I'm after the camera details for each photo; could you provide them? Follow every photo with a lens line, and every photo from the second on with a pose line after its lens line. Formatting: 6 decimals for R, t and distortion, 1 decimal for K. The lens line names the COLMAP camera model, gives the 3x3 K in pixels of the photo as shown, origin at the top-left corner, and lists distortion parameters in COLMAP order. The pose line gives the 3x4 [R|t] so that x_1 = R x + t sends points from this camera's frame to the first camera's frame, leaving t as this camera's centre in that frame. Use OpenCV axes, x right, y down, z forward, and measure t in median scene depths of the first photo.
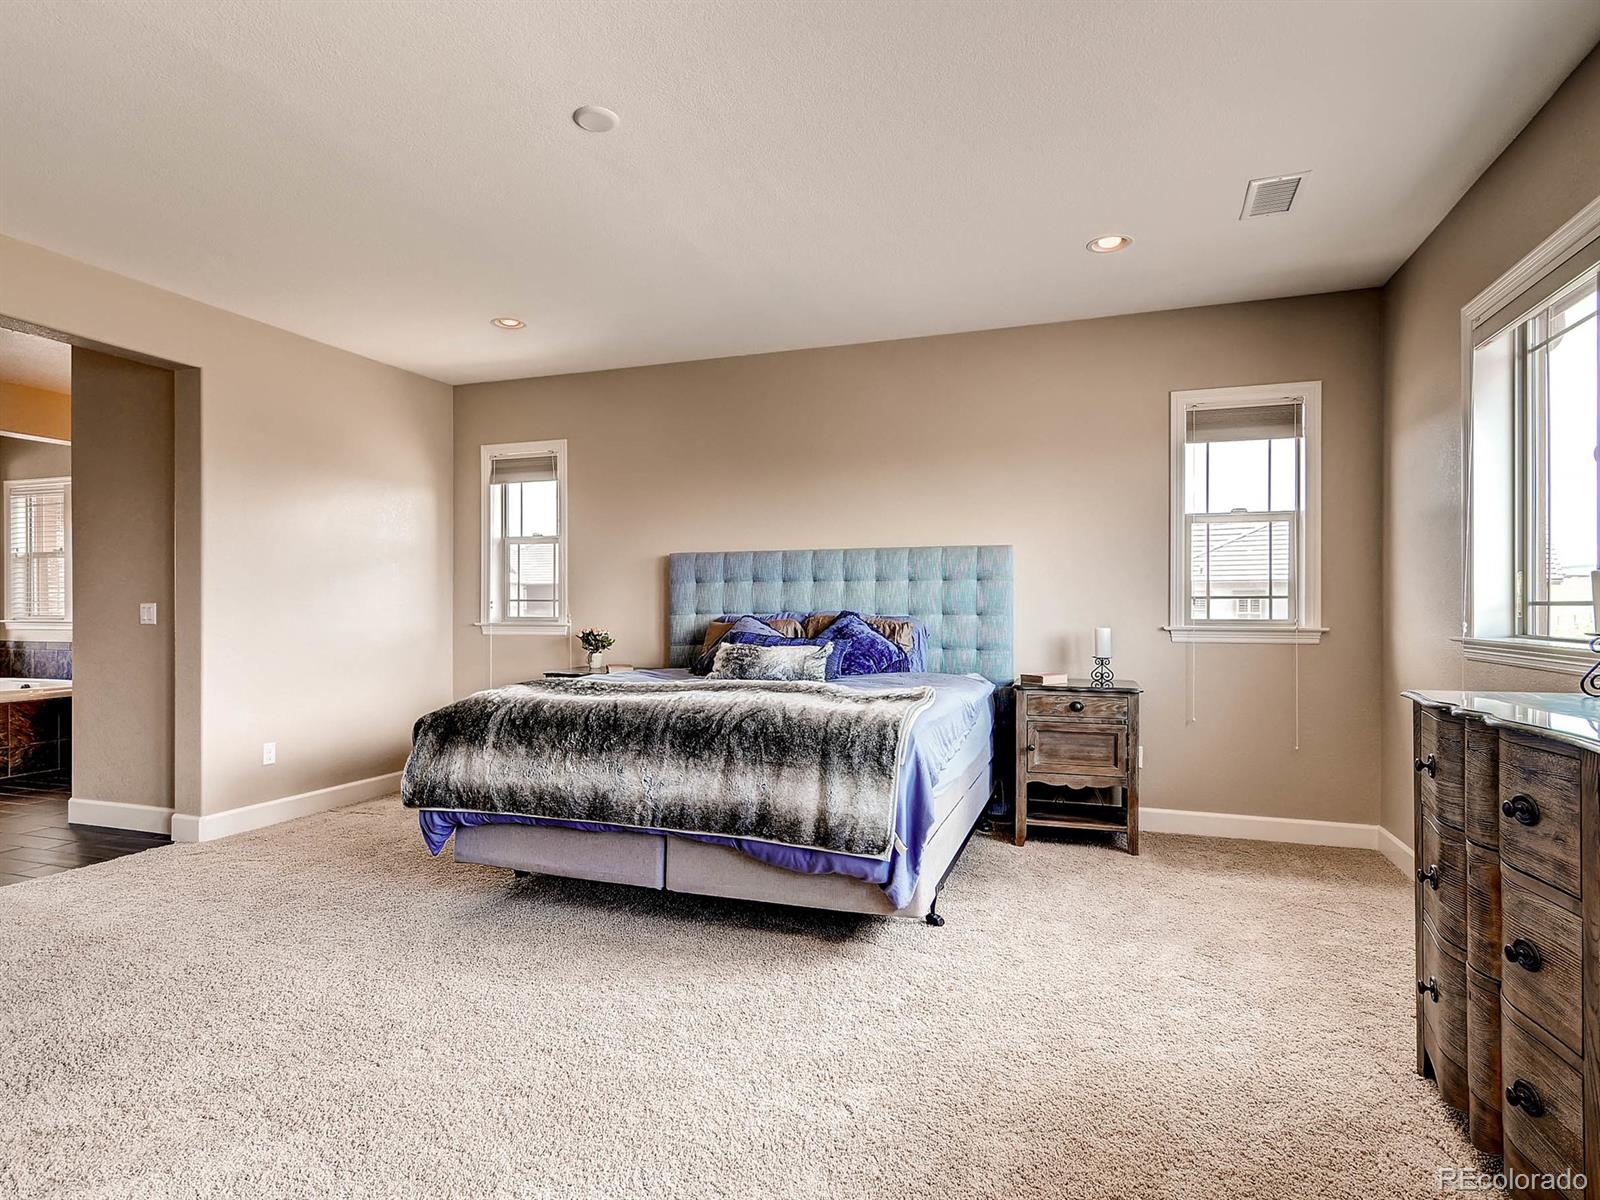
lens RADIAL K [[885.9, 0, 785.2], [0, 885.9, 618.8], [0, 0, 1]] dist [0.020000, -0.000036]
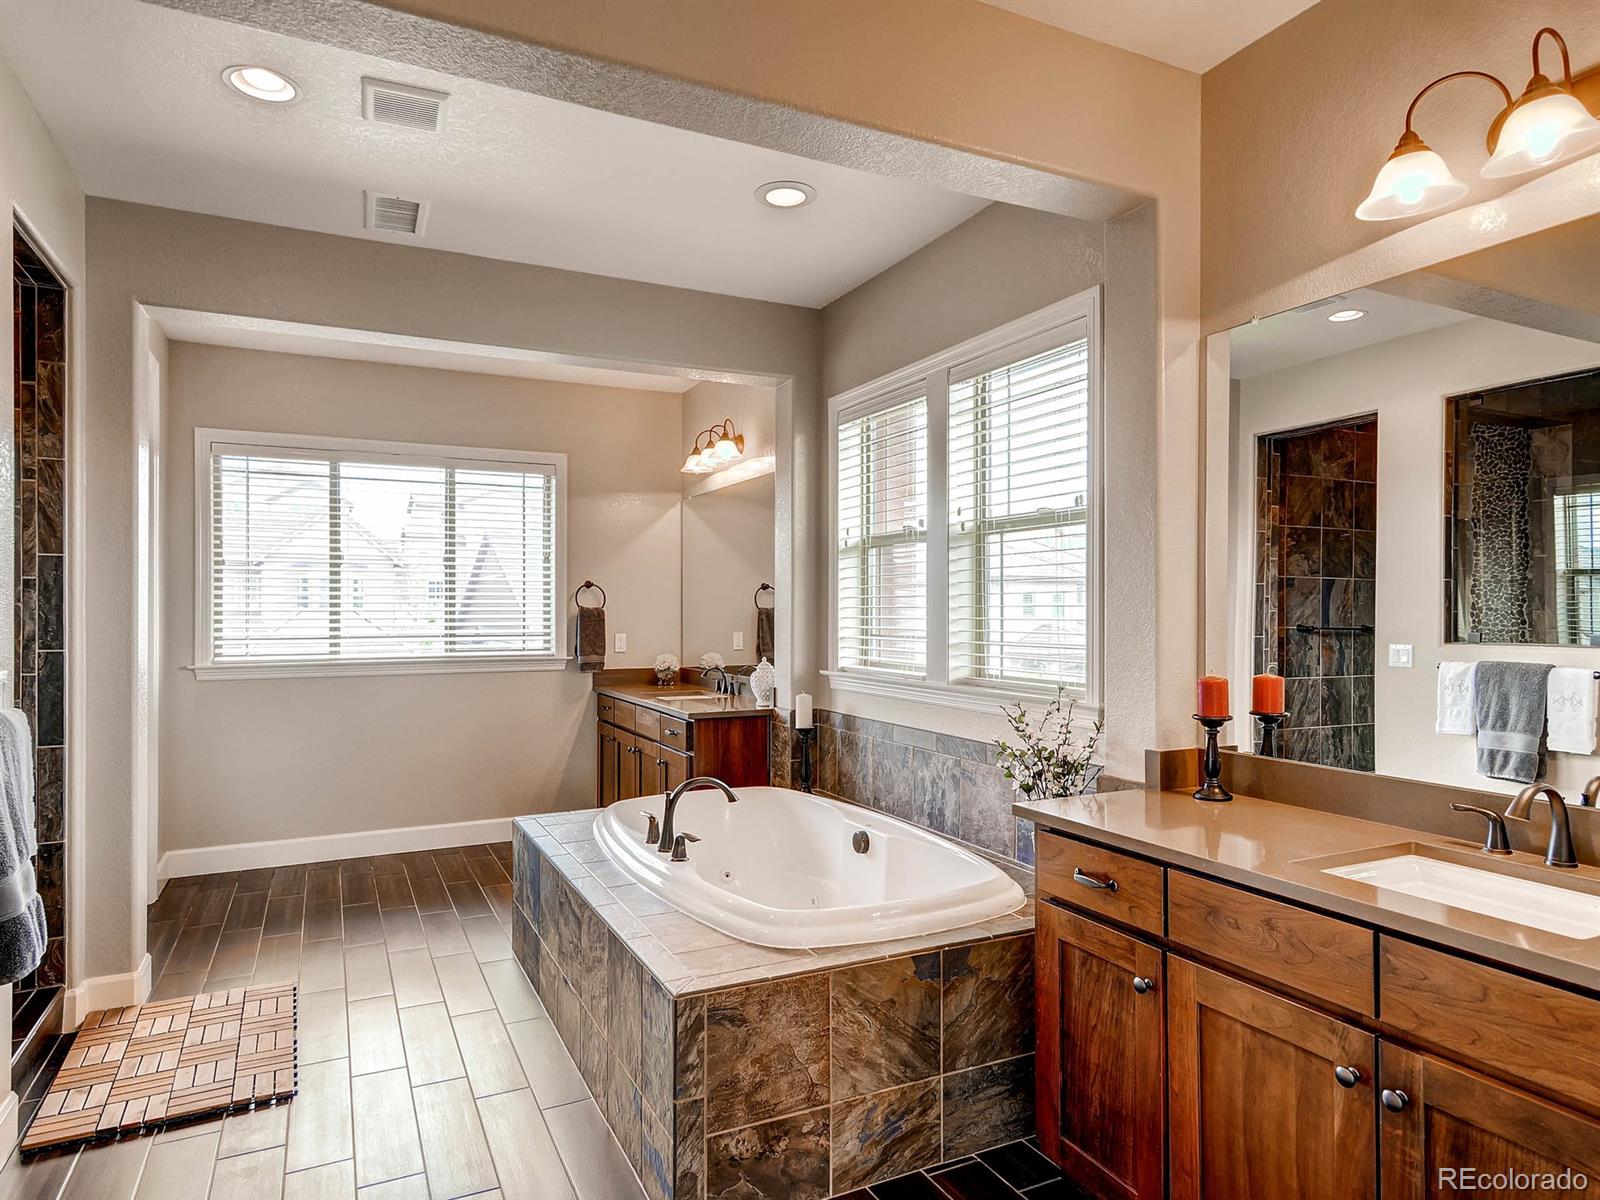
lens RADIAL K [[885.9, 0, 785.2], [0, 885.9, 618.8], [0, 0, 1]] dist [0.020000, -0.000036]
pose [[0.717363, 0.004821, -0.696683, -0.537152], [-0.004900, 0.999986, 0.001874, -0.029509], [0.696682, 0.002069, 0.717377, 0.623931]]
